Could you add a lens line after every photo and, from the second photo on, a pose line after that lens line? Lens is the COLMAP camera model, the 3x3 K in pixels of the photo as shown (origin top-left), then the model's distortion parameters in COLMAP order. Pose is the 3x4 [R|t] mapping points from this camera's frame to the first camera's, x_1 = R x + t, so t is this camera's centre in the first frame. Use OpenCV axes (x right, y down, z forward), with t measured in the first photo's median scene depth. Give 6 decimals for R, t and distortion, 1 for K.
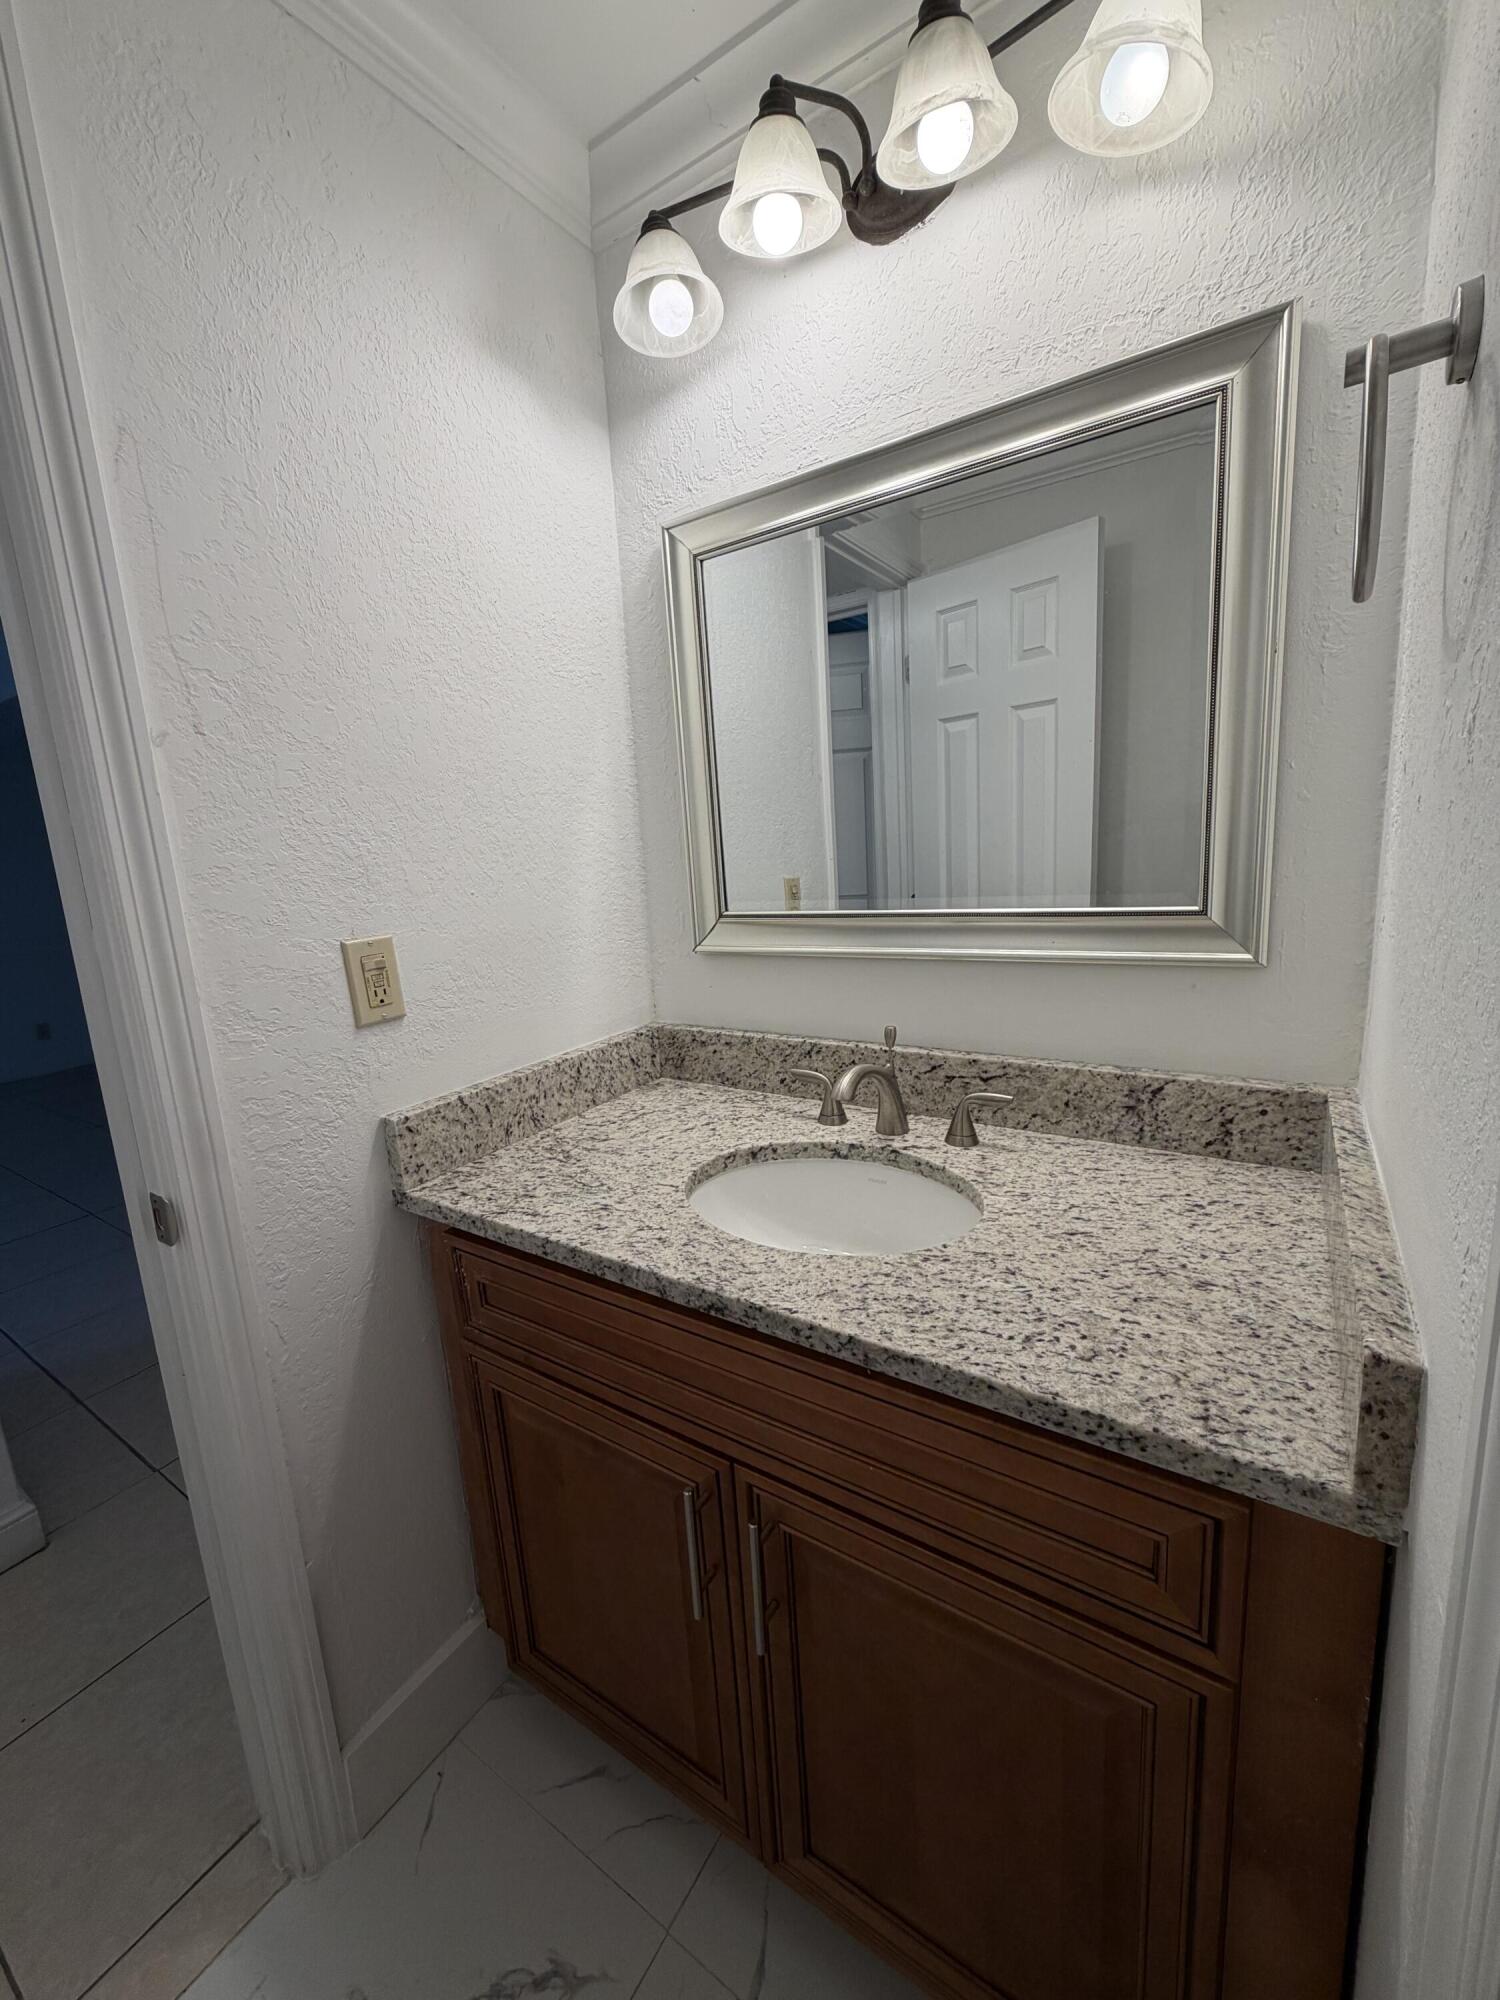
lens RADIAL K [[798.6, 0, 751.1], [0, 798.6, 992.1], [0, 0, 1]] dist [-0.001240, 0.000483]
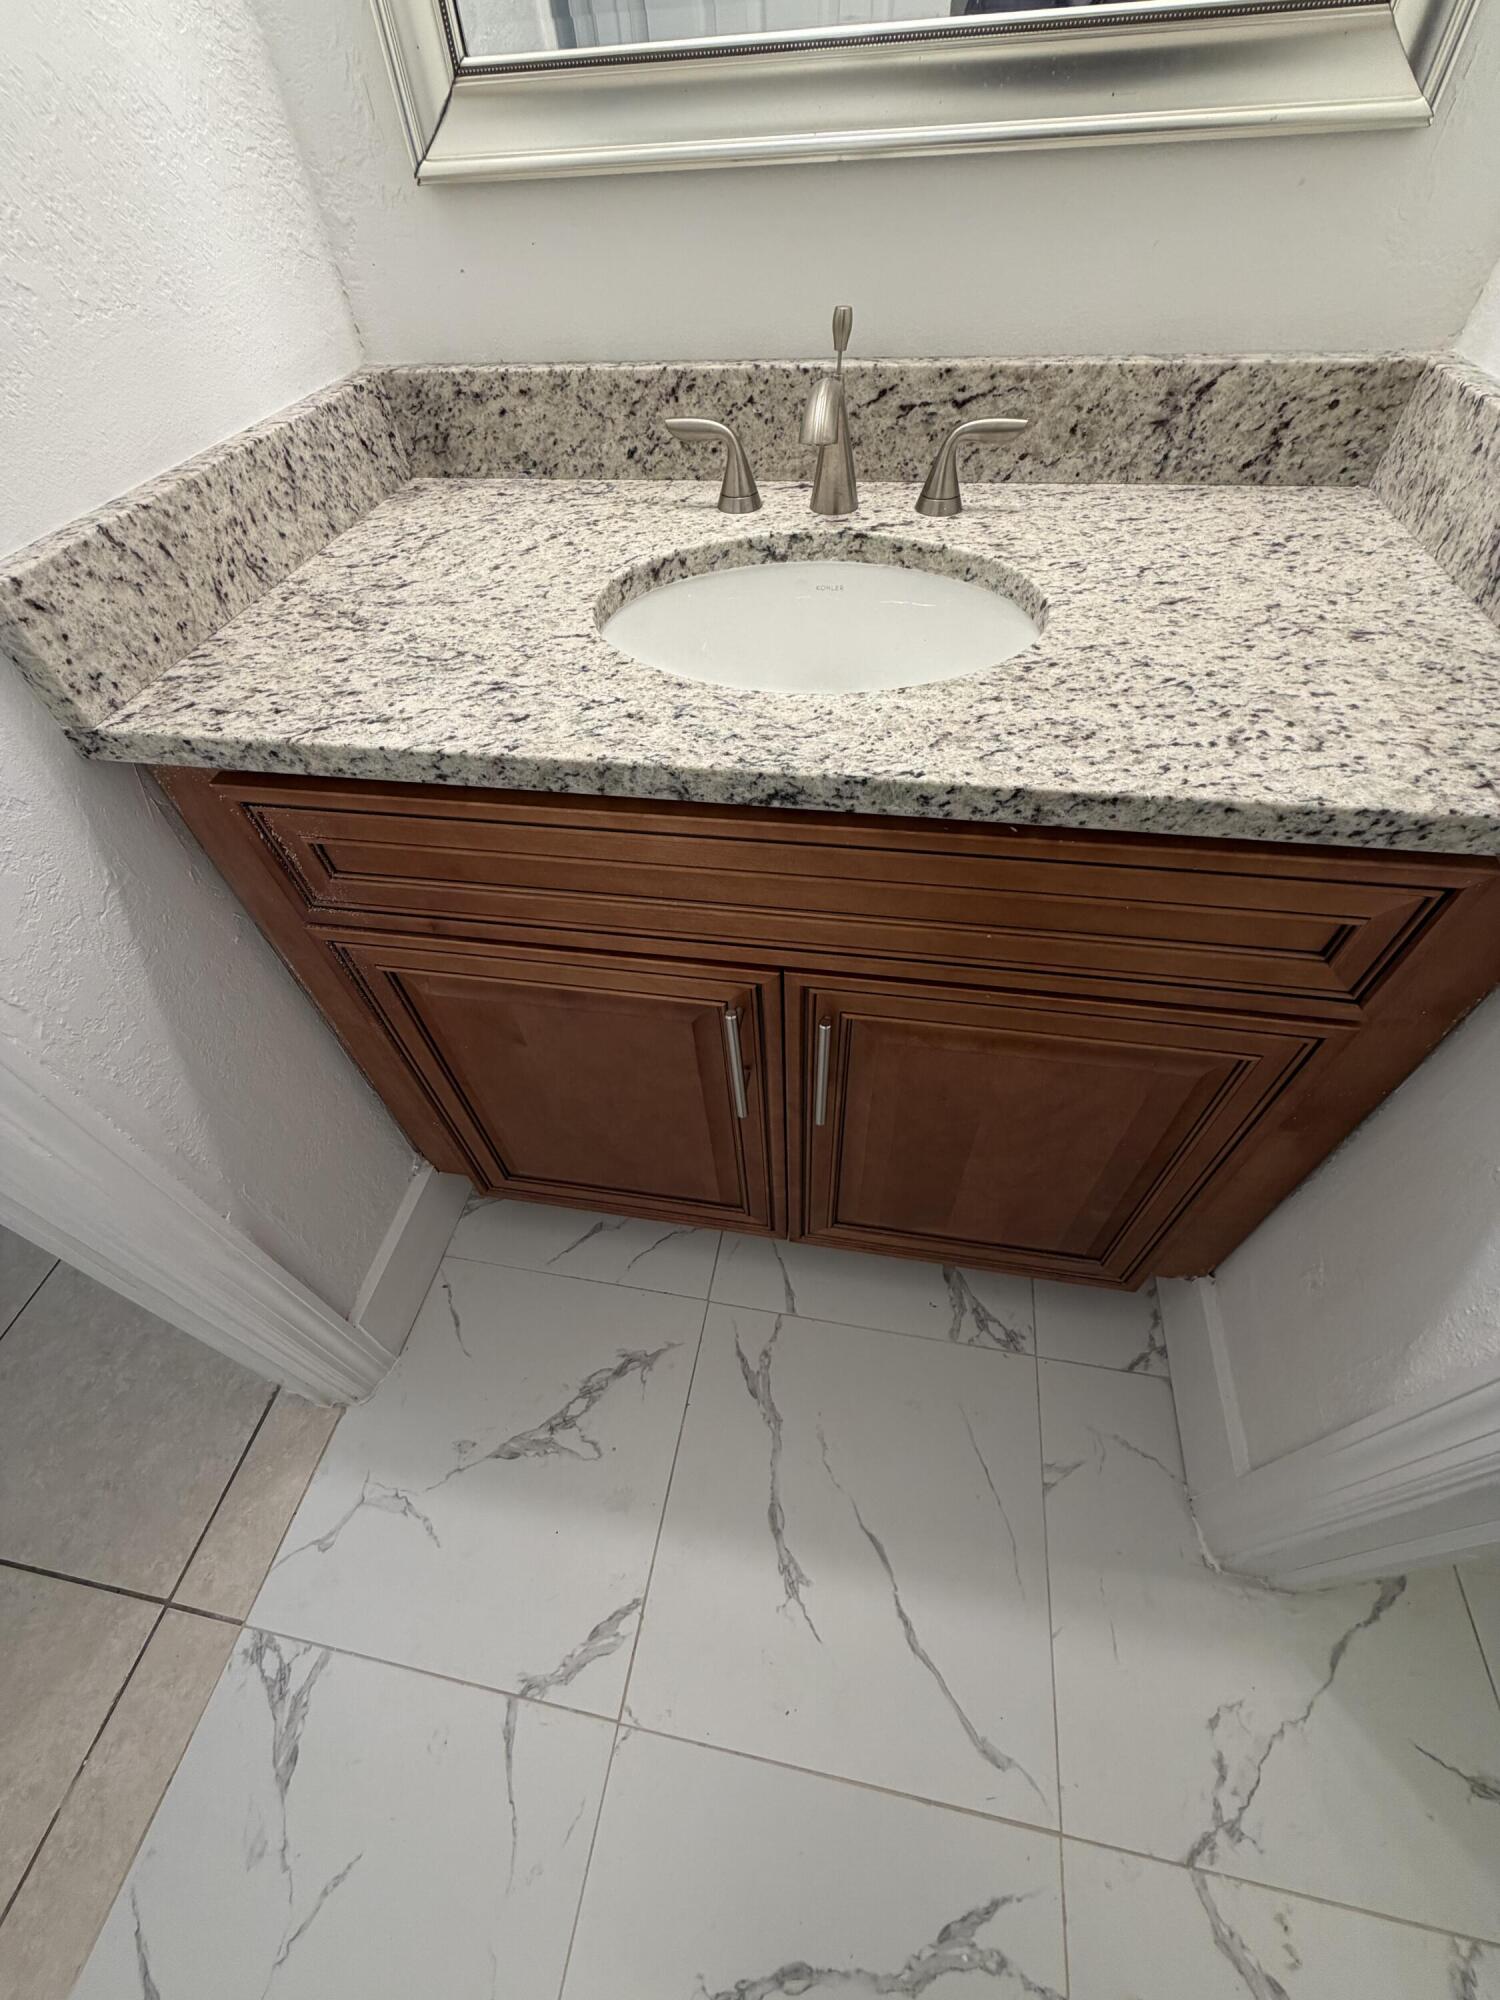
lens RADIAL K [[798.6, 0, 751.6], [0, 798.6, 994.4], [0, 0, 1]] dist [-0.001240, 0.000483]
pose [[0.917802, -0.286228, 0.275159, -0.233366], [0.062357, 0.788346, 0.612064, 0.090224], [-0.392111, -0.544596, 0.741394, 0.329796]]
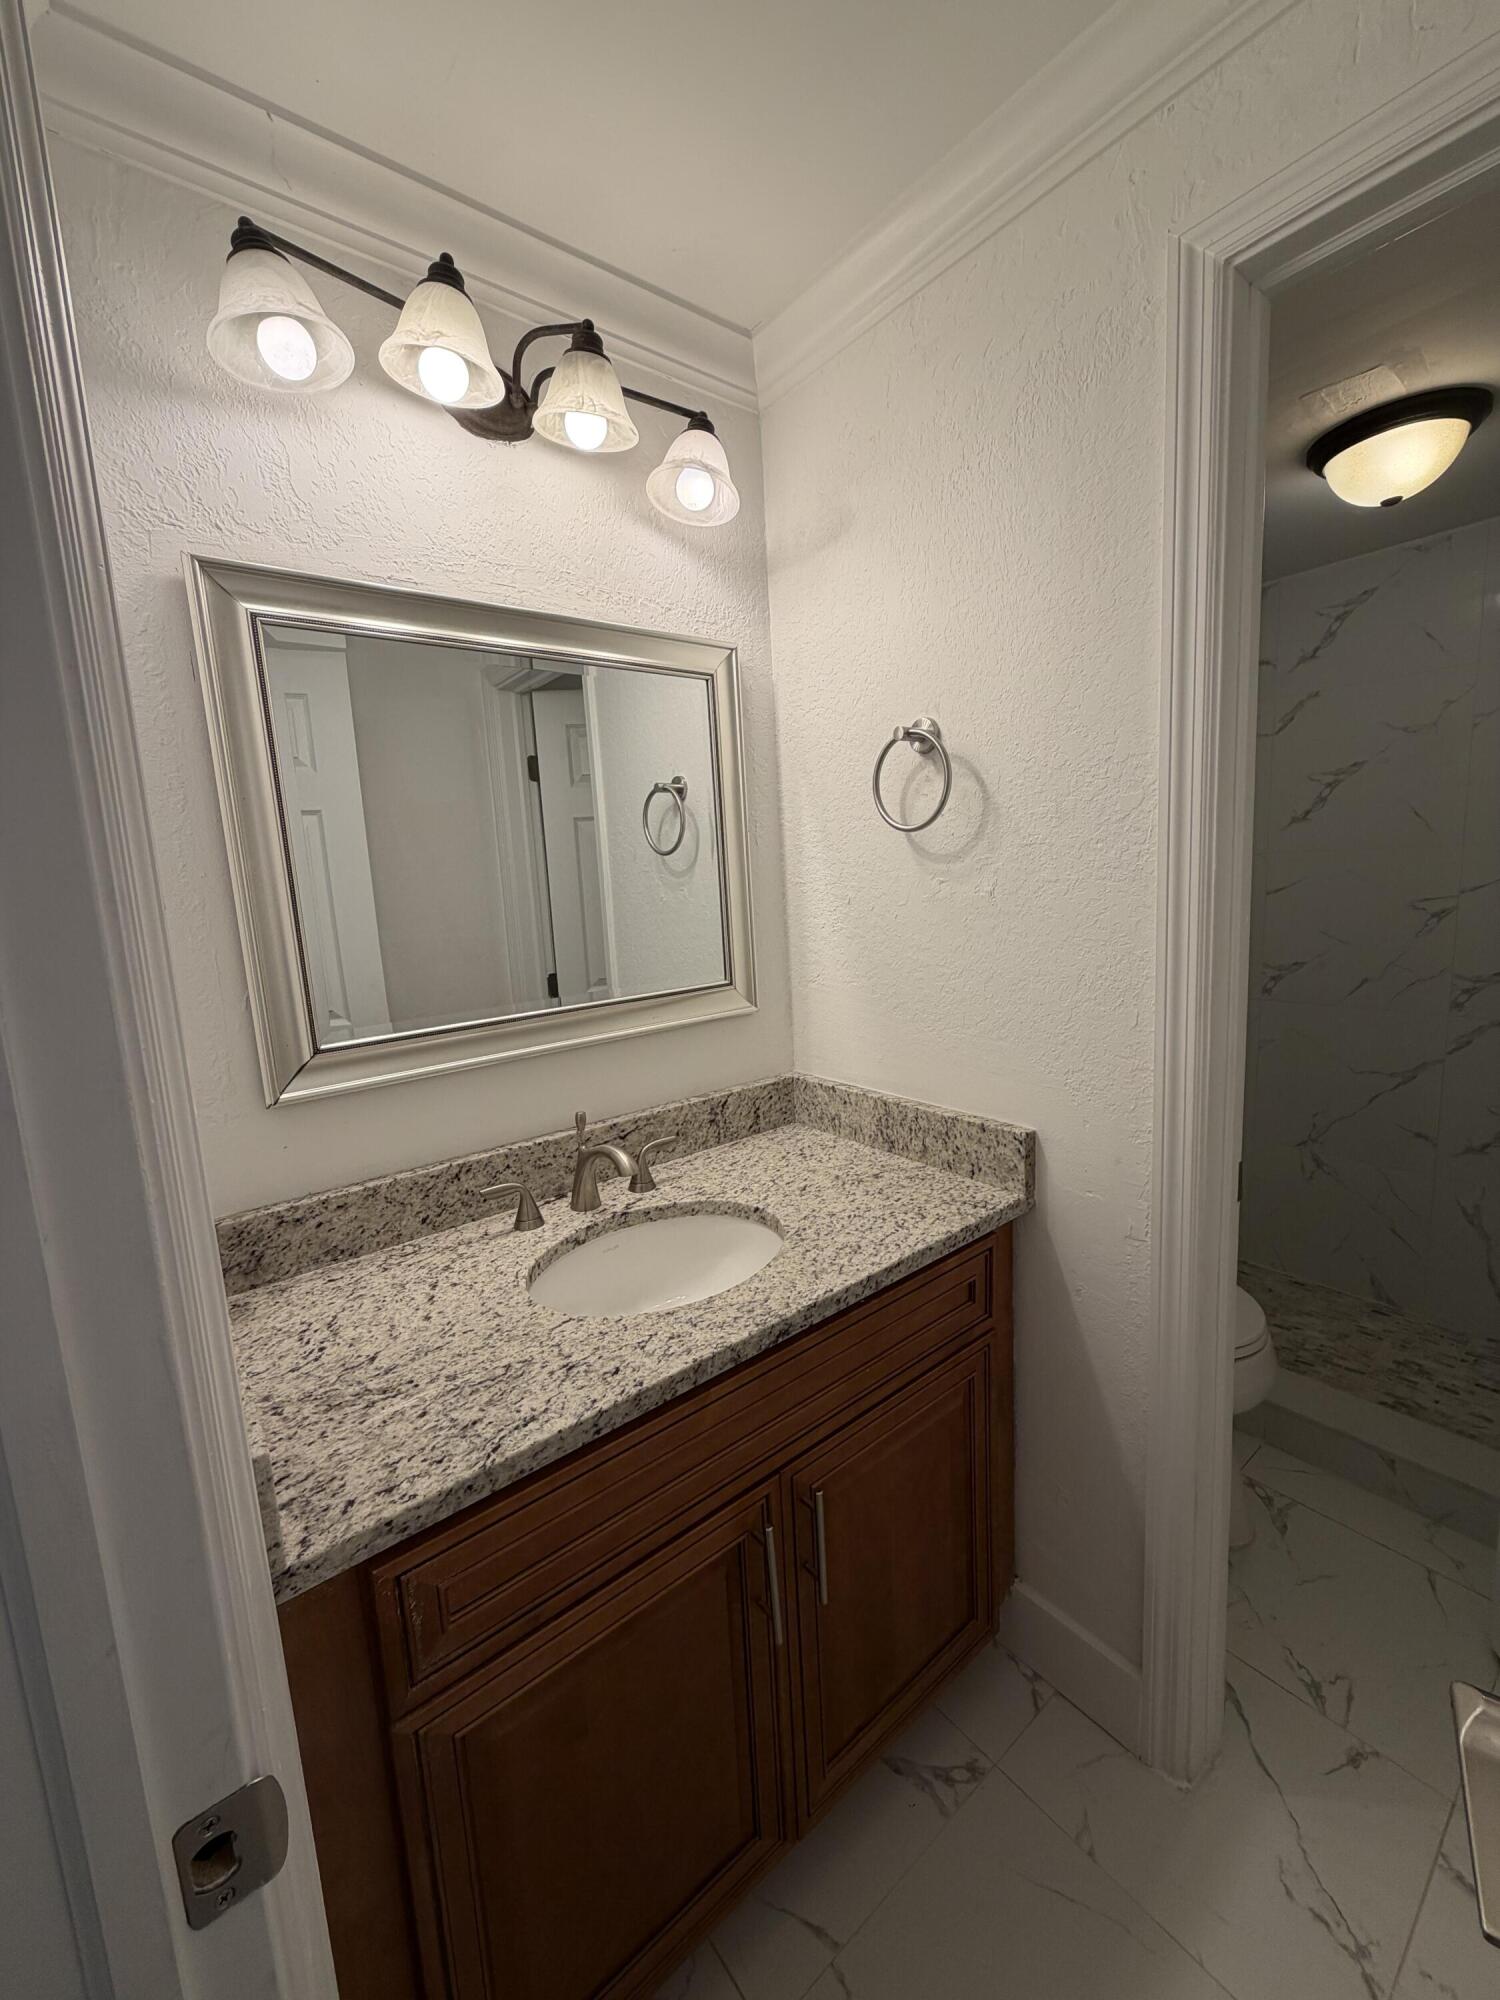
lens RADIAL K [[798.6, 0, 751.3], [0, 798.6, 989.8], [0, 0, 1]] dist [-0.001240, 0.000483]
pose [[0.313709, -0.092460, 0.945007, -0.891745], [0.209722, 0.977415, 0.026010, -0.116371], [-0.926069, 0.190029, 0.326015, 0.432188]]
